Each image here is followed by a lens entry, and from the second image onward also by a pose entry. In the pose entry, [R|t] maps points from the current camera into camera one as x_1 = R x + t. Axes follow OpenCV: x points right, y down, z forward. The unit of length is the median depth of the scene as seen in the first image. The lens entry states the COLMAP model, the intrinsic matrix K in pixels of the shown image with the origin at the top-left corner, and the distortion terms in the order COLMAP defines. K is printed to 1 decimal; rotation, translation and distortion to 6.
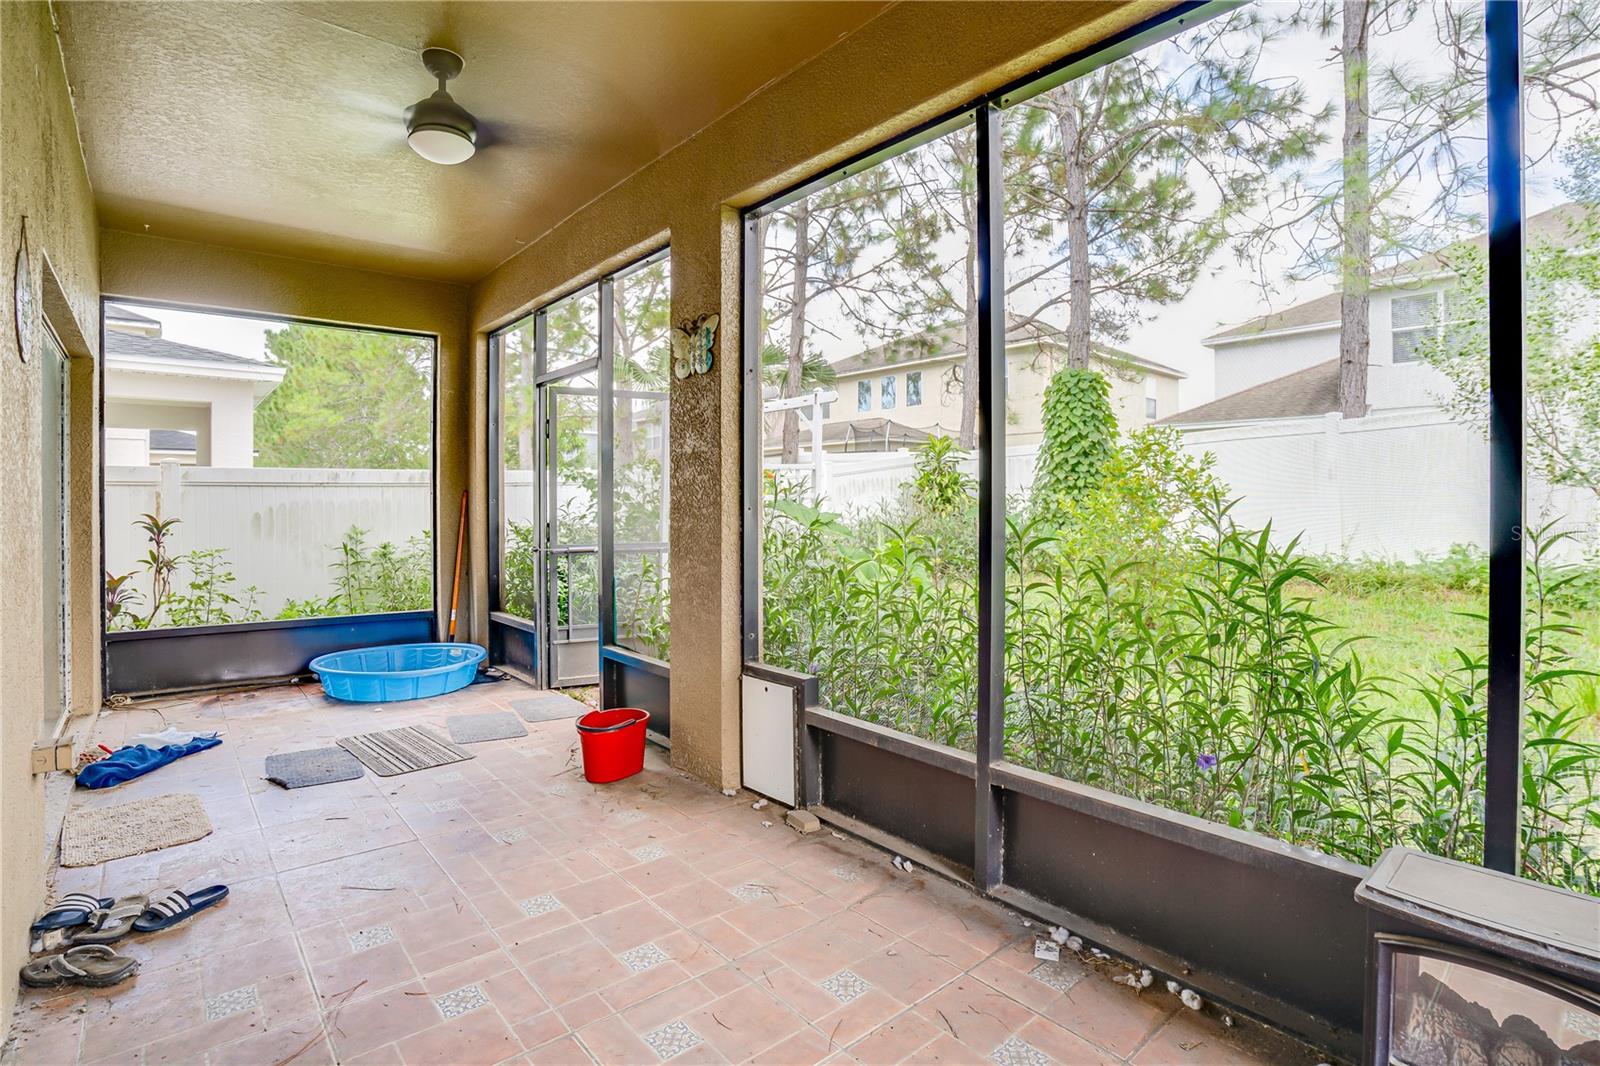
lens RADIAL K [[801.8, 0, 762.6], [0, 801.8, 503.2], [0, 0, 1]] dist [-0.035895, 0.010786]
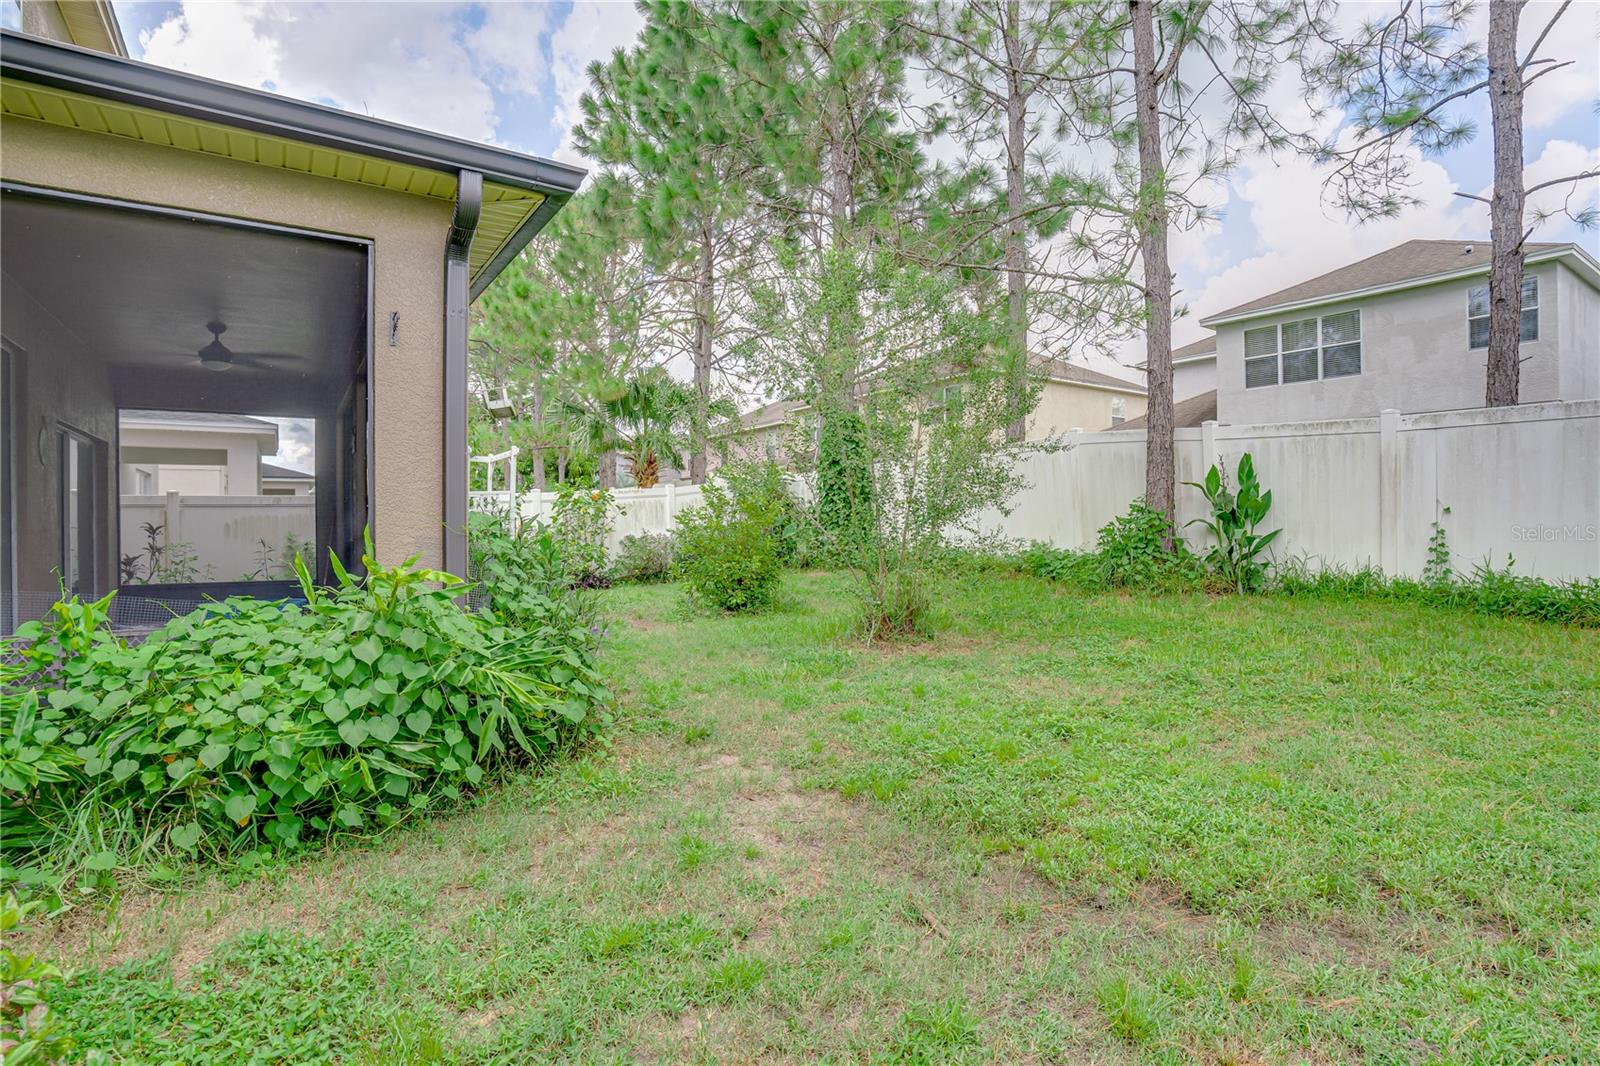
lens RADIAL K [[801.8, 0, 821.1], [0, 801.8, 520.4], [0, 0, 1]] dist [-0.035895, 0.010786]
pose [[0.997860, -0.011306, -0.064403, 1.312804], [0.011521, 0.999929, 0.002964, 0.032153], [0.064364, -0.003700, 0.997920, -1.042400]]
